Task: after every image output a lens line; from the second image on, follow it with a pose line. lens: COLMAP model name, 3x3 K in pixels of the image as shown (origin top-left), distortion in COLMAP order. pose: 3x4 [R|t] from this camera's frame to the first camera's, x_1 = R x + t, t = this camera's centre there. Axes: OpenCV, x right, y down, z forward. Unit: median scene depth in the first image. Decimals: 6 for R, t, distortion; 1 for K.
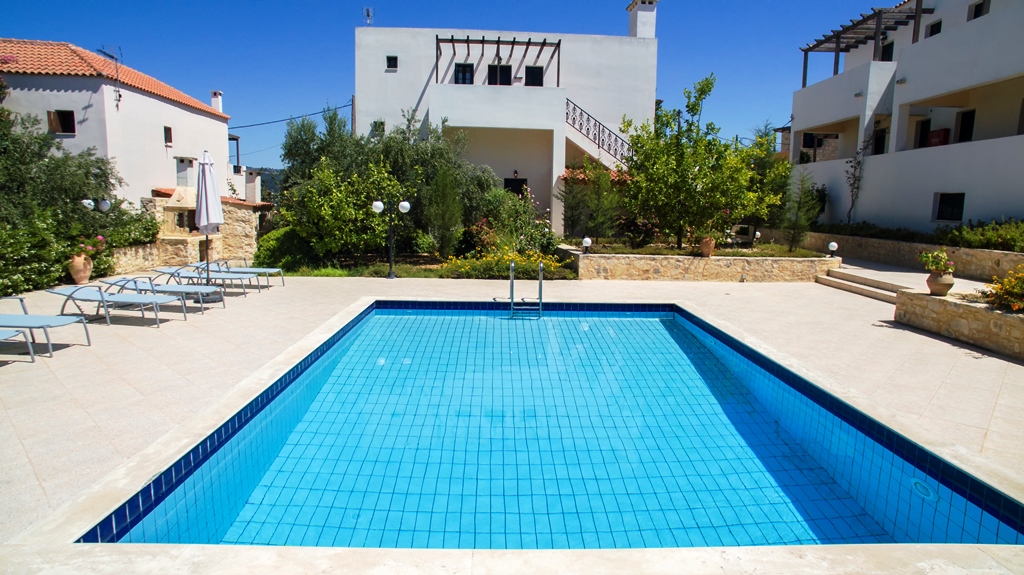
lens RADIAL K [[595.8, 0, 512.0], [0, 595.8, 287.5], [0, 0, 1]] dist [-0.122784, 0.083738]
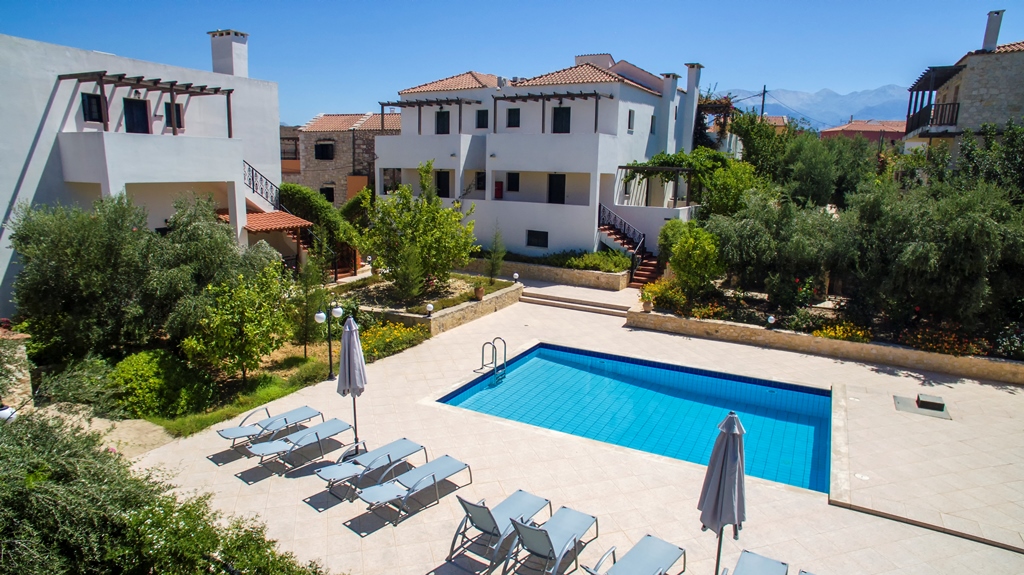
lens RADIAL K [[595.8, 0, 512.0], [0, 595.8, 287.5], [0, 0, 1]] dist [-0.122784, 0.083738]
pose [[0.475134, -0.188430, 0.859501, -0.539709], [0.110877, 0.981837, 0.153957, -0.181939], [-0.872900, 0.022149, 0.487396, 0.125741]]
